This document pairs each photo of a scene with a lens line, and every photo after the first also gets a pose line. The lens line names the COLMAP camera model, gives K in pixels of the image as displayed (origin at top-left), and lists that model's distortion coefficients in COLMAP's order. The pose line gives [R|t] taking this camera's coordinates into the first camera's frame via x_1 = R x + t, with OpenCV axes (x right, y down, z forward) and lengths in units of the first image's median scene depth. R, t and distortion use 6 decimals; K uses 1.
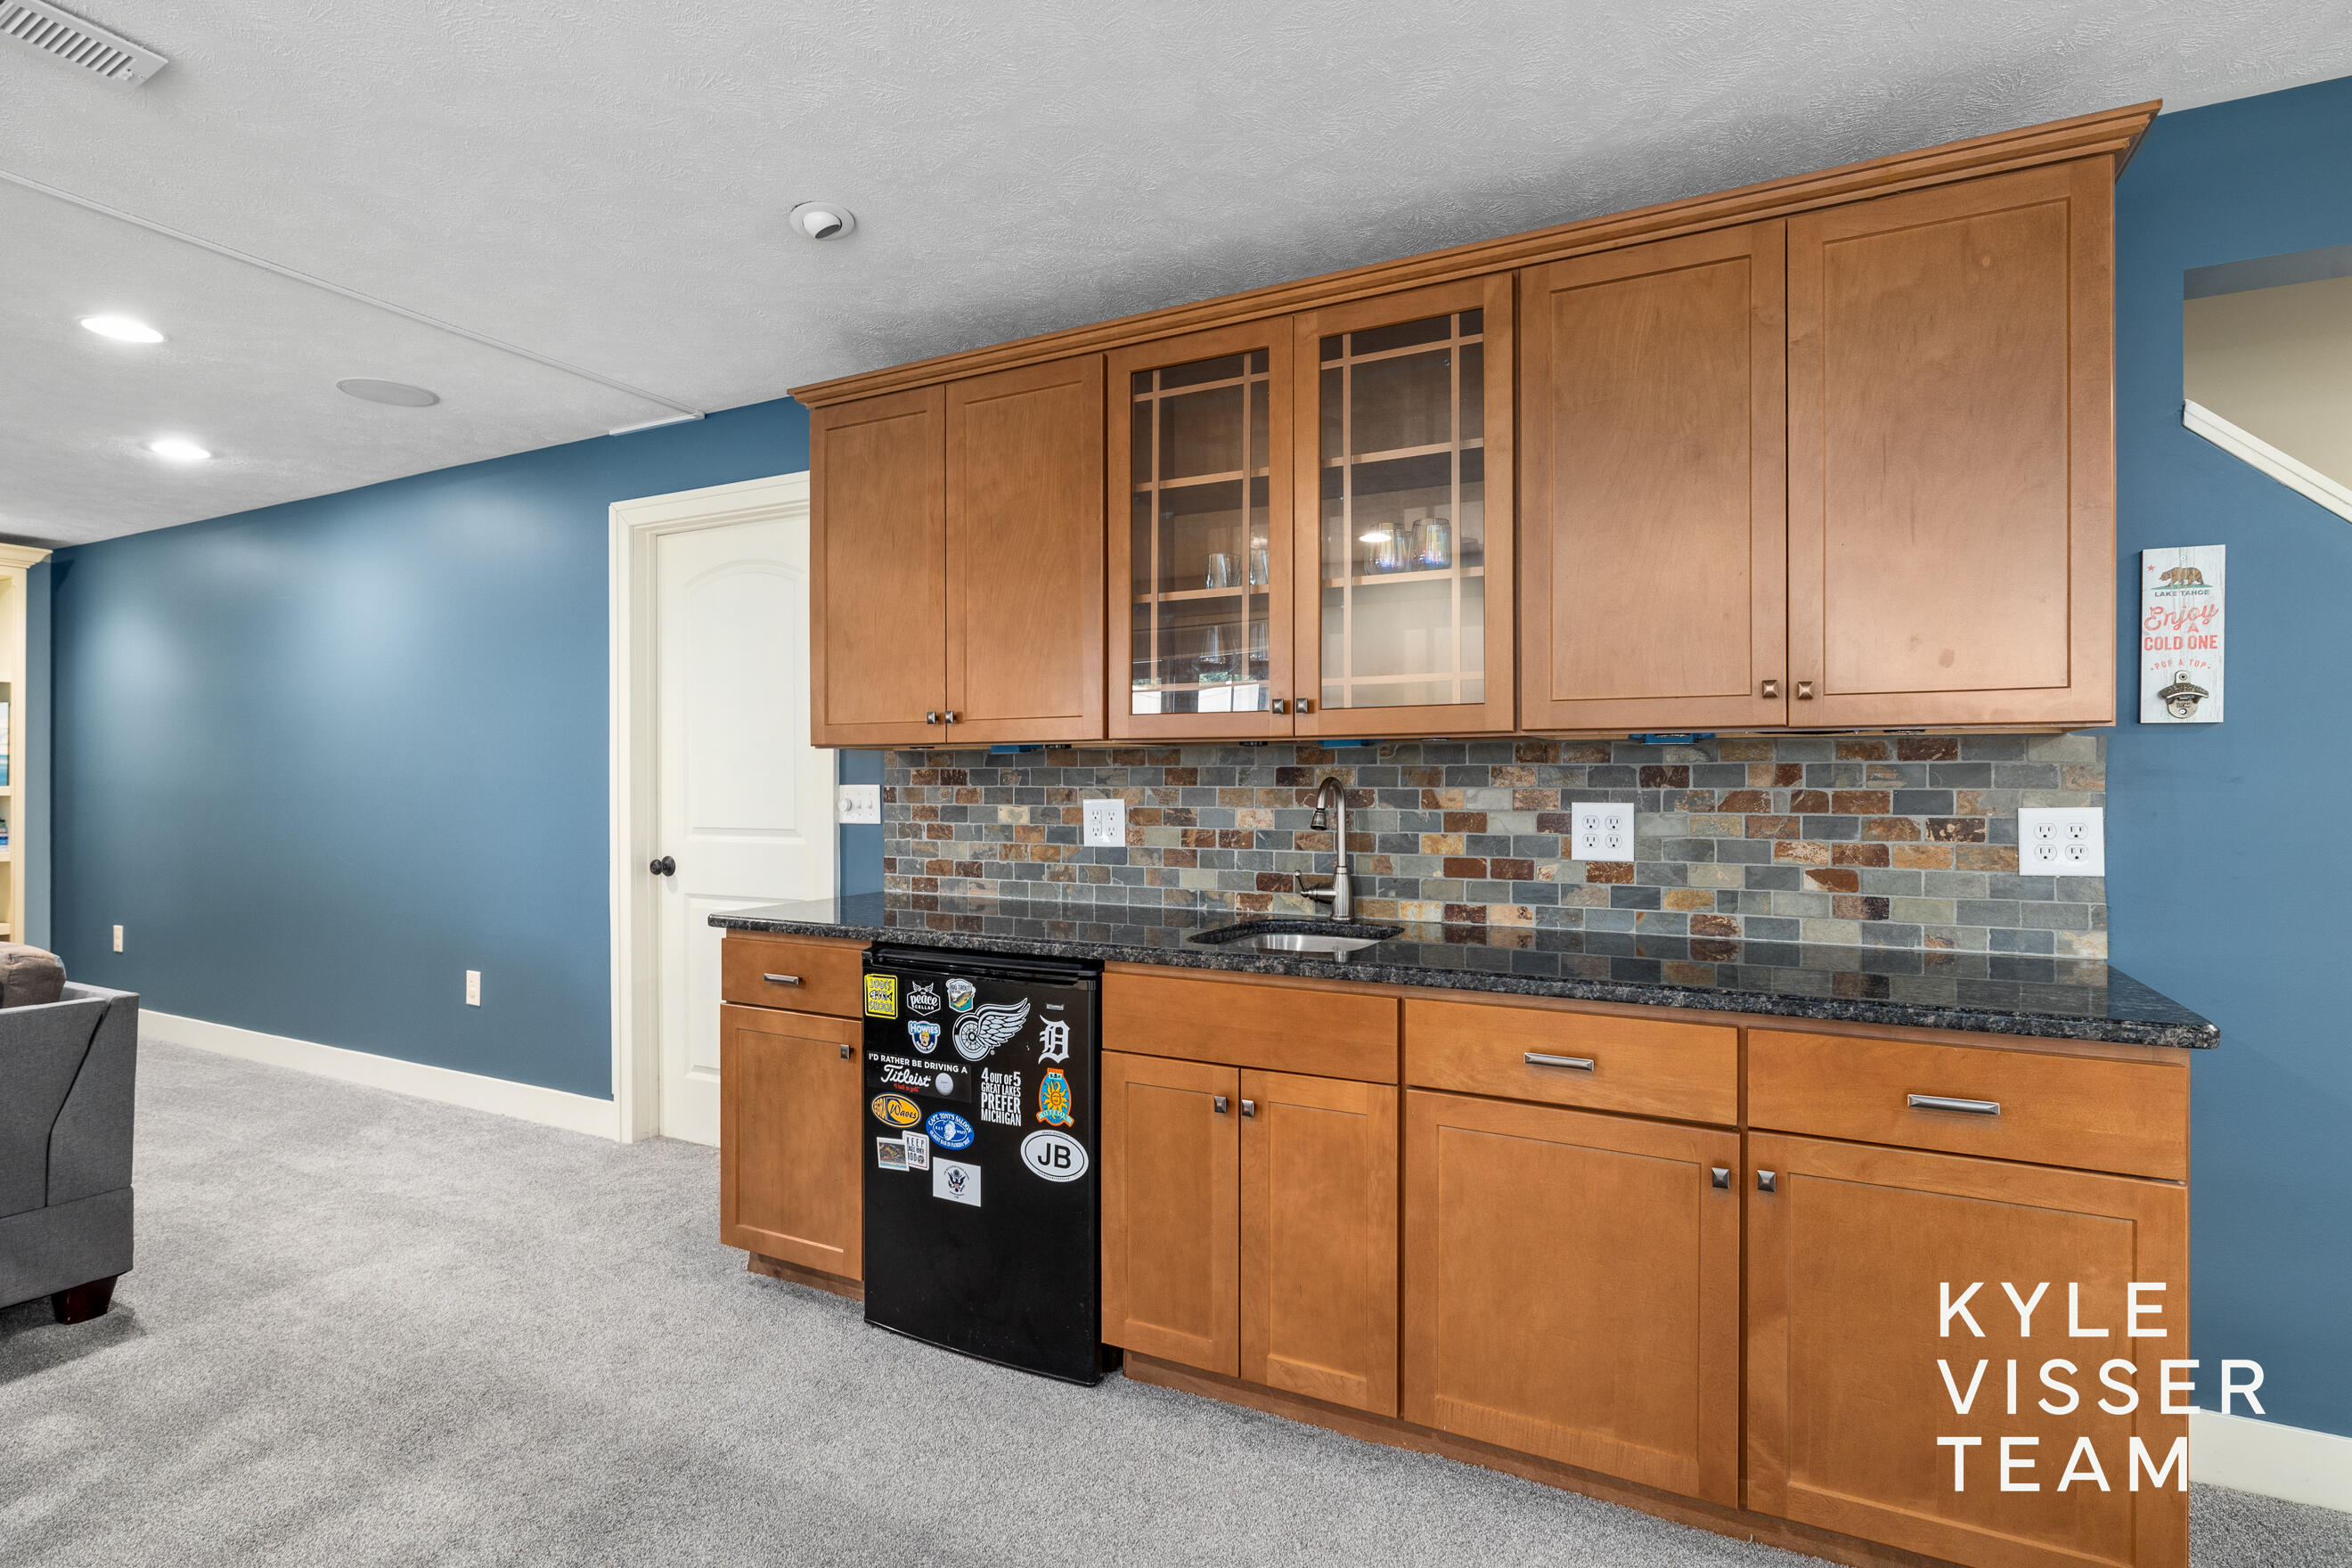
lens RADIAL K [[1187.6, 0, 1169.7], [0, 1187.6, 777.9], [0, 0, 1]] dist [-0.005898, 0.001548]
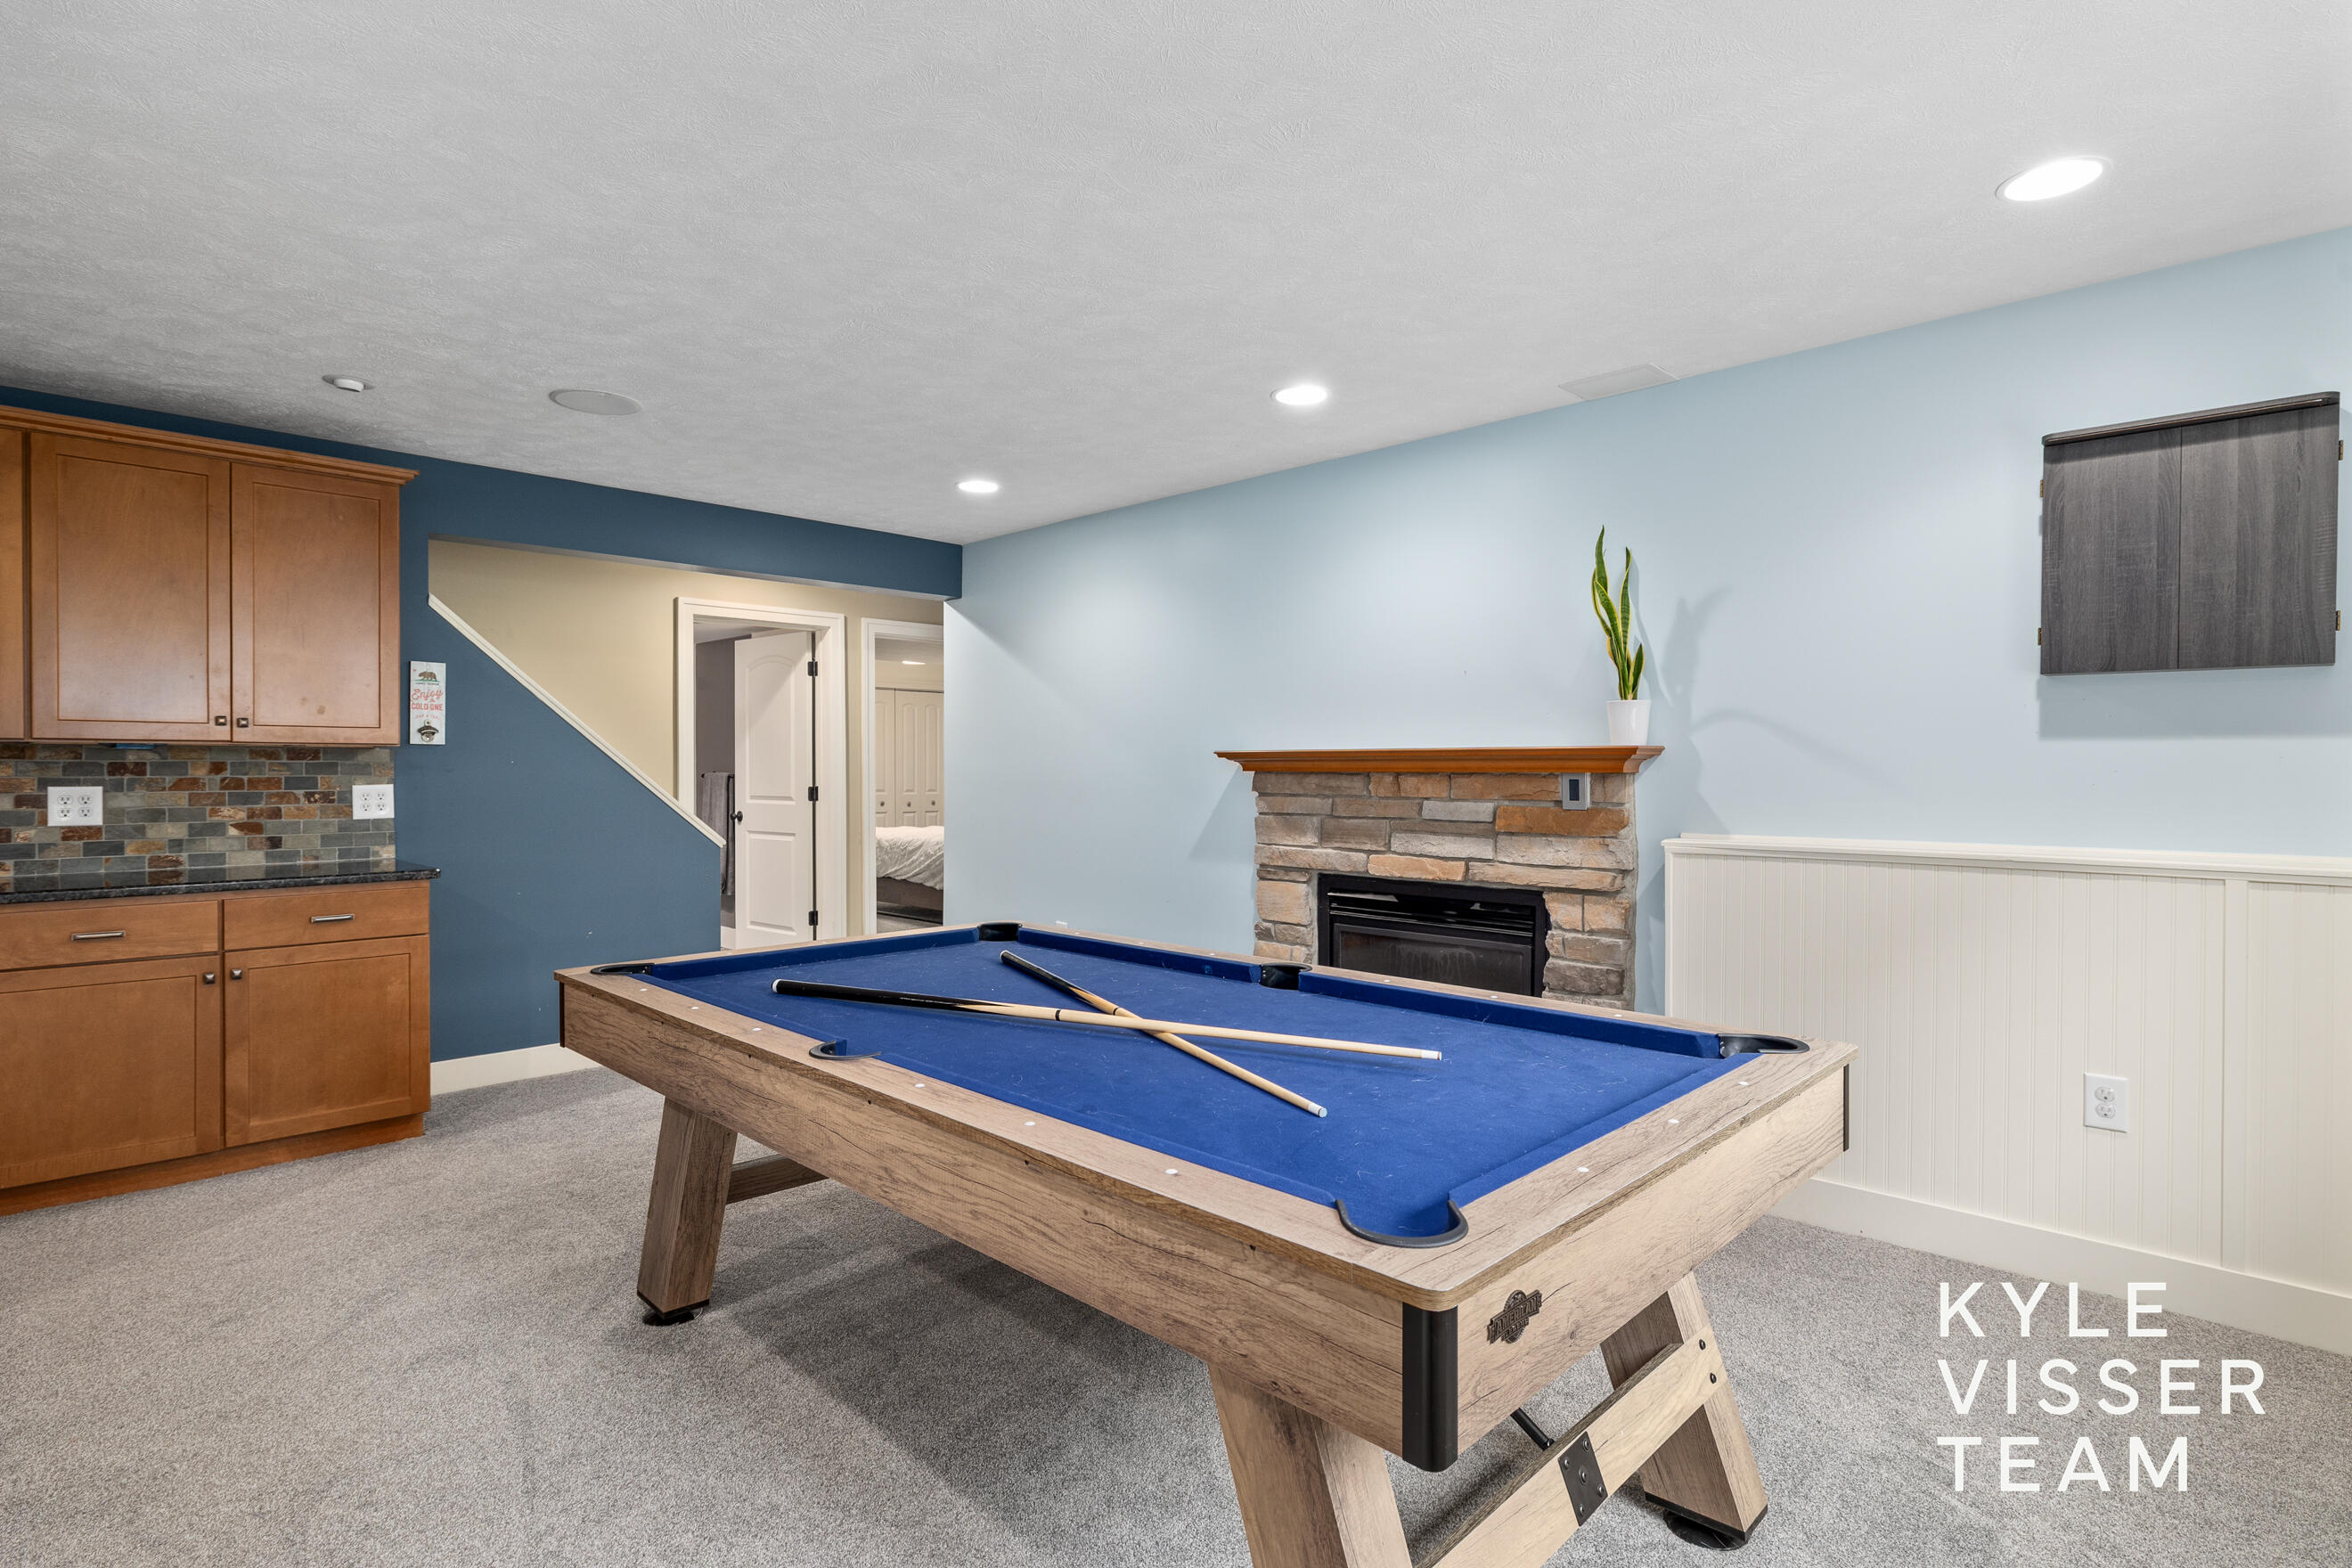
lens RADIAL K [[1187.6, 0, 1174.5], [0, 1187.6, 776.9], [0, 0, 1]] dist [-0.005898, 0.001548]
pose [[0.302071, -0.005048, 0.953272, -0.714564], [-0.000816, 0.999984, 0.005553, -0.000456], [-0.953285, -0.002455, 0.302062, -0.856591]]
